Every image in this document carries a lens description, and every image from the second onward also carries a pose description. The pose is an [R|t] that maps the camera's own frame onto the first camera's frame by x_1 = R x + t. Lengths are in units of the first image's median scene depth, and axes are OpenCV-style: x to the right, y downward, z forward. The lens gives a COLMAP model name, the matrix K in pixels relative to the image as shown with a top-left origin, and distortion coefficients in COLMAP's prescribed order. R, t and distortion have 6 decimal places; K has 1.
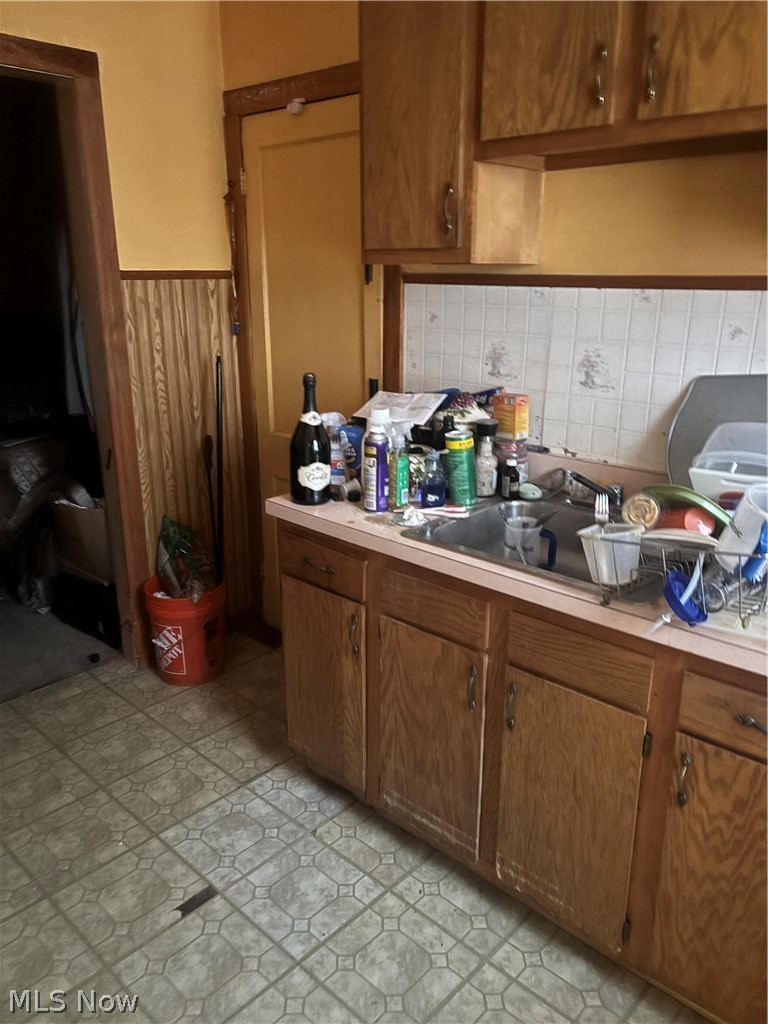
lens RADIAL K [[773.6, 0, 381.8], [0, 773.6, 516.5], [0, 0, 1]] dist [0.067068, -0.071858]
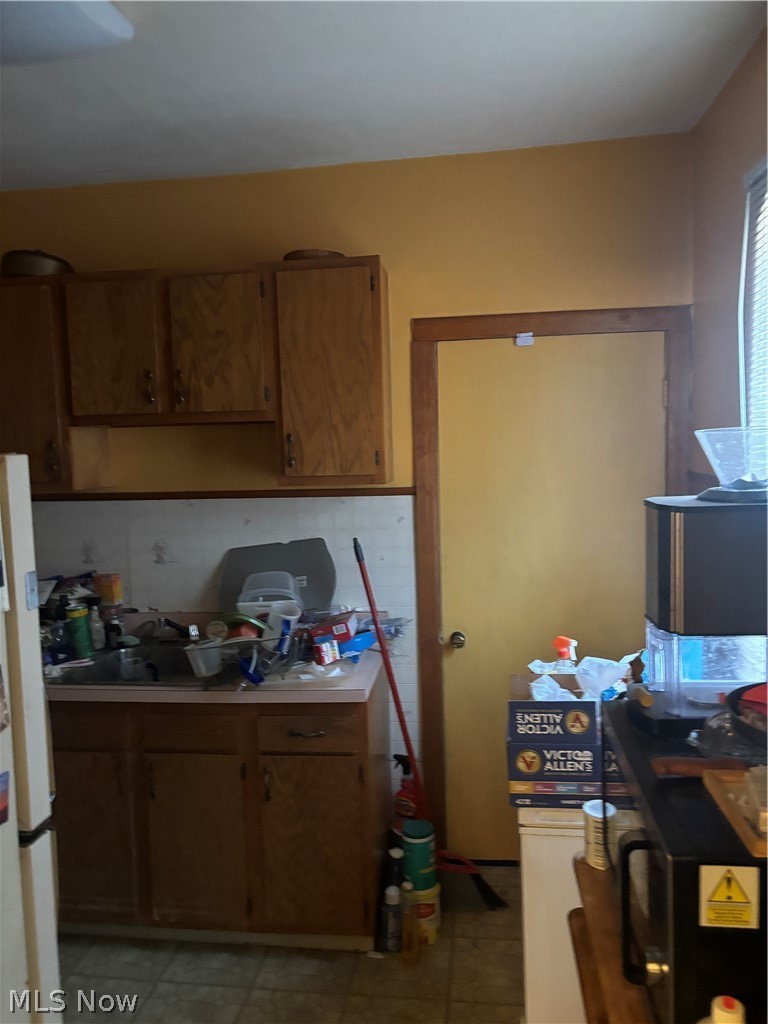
lens RADIAL K [[773.6, 0, 381.8], [0, 773.6, 516.5], [0, 0, 1]] dist [0.067068, -0.071858]
pose [[0.816047, -0.077450, 0.572773, -0.264758], [0.203325, 0.966107, -0.159047, 0.078278], [-0.541041, 0.246249, 0.804137, -0.501503]]
